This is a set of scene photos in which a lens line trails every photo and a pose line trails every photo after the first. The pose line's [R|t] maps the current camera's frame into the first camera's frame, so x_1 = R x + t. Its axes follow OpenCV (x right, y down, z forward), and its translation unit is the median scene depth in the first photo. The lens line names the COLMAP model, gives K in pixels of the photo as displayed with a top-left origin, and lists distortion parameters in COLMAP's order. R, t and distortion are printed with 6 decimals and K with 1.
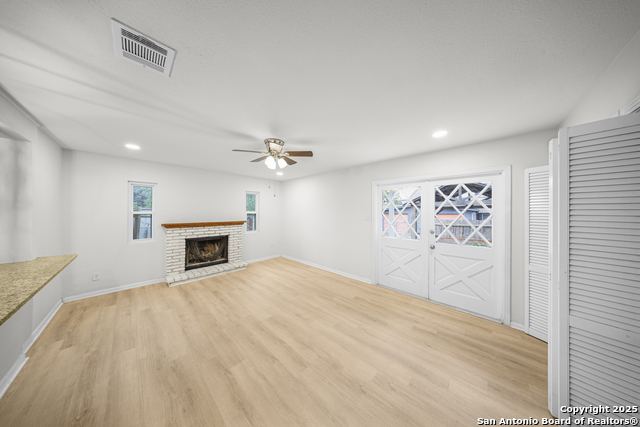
lens RADIAL K [[180.4, 0, 320.7], [0, 180.4, 213.0], [0, 0, 1]] dist [-0.002283, 0.000396]
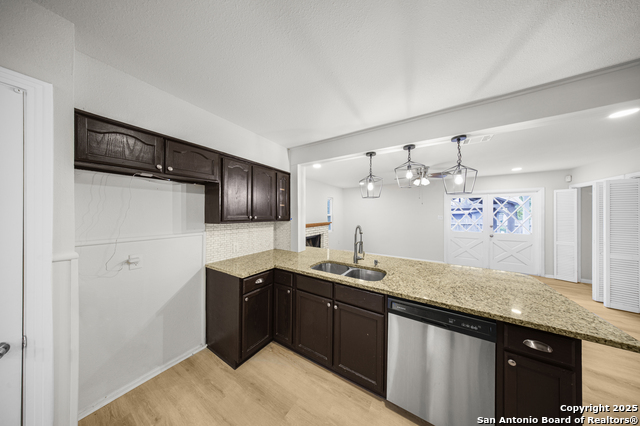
lens RADIAL K [[180.4, 0, 320.4], [0, 180.4, 213.4], [0, 0, 1]] dist [-0.002283, 0.000396]
pose [[0.982457, -0.006288, 0.186382, -1.179200], [0.008220, 0.999920, -0.009593, -0.004016], [-0.186306, 0.010956, 0.982431, -0.277438]]
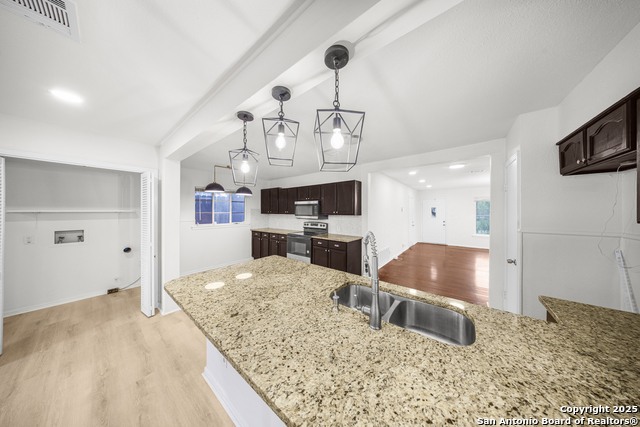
lens RADIAL K [[180.4, 0, 322.8], [0, 180.4, 210.1], [0, 0, 1]] dist [-0.002283, 0.000396]
pose [[-0.995122, -0.008672, -0.098270, -0.789648], [-0.009215, 0.999945, 0.005074, -0.008108], [0.098221, 0.005955, -0.995147, 0.695367]]
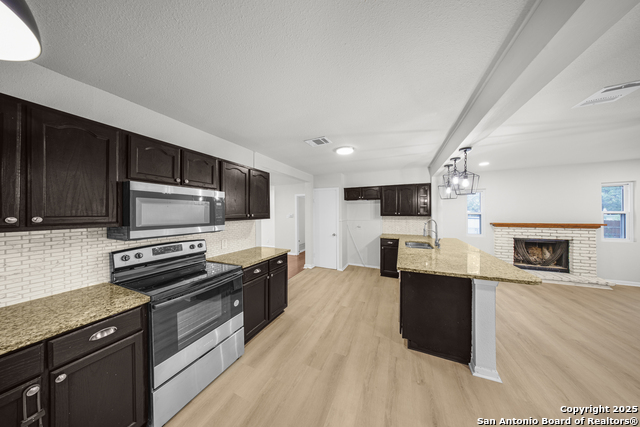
lens RADIAL K [[180.4, 0, 317.1], [0, 180.4, 213.6], [0, 0, 1]] dist [-0.002283, 0.000396]
pose [[0.315830, -0.003249, -0.948810, -0.150478], [-0.001548, 0.999991, -0.003940, 0.009654], [0.948814, 0.002713, 0.315822, -0.570410]]
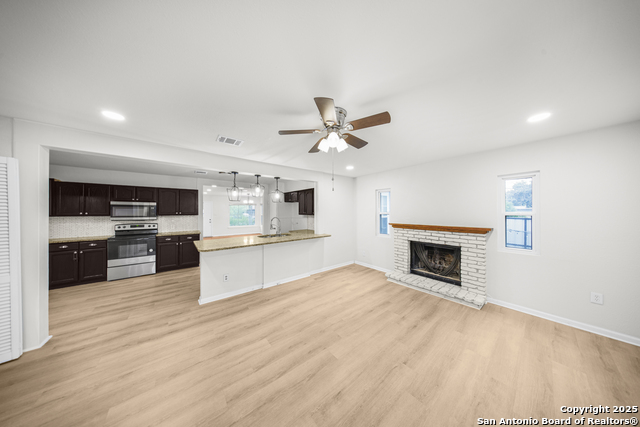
lens RADIAL K [[180.4, 0, 318.3], [0, 180.4, 211.2], [0, 0, 1]] dist [-0.002283, 0.000396]
pose [[-0.156537, -0.006651, -0.987650, 0.389303], [-0.009172, 0.999944, -0.005281, -0.005636], [0.987629, 0.008232, -0.156590, 0.893629]]
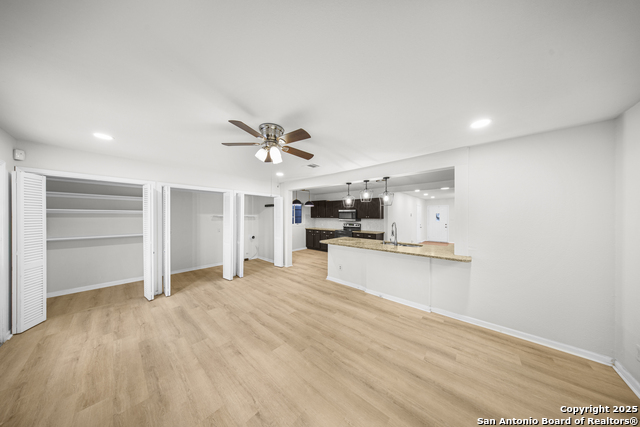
lens RADIAL K [[180.4, 0, 320.1], [0, 180.4, 217.4], [0, 0, 1]] dist [-0.002283, 0.000396]
pose [[-0.999564, -0.009236, -0.028035, -0.388363], [-0.009798, 0.999752, 0.019997, -0.018541], [0.027844, 0.020263, -0.999407, 1.536257]]
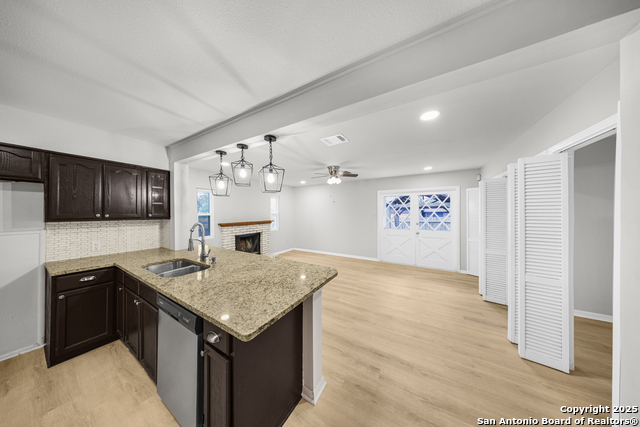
lens RADIAL K [[180.4, 0, 319.5], [0, 180.4, 211.7], [0, 0, 1]] dist [-0.002283, 0.000396]
pose [[0.976875, -0.008845, 0.213629, -0.605268], [0.011393, 0.999878, -0.010698, 0.004827], [-0.213509, 0.012885, 0.976856, -0.409586]]
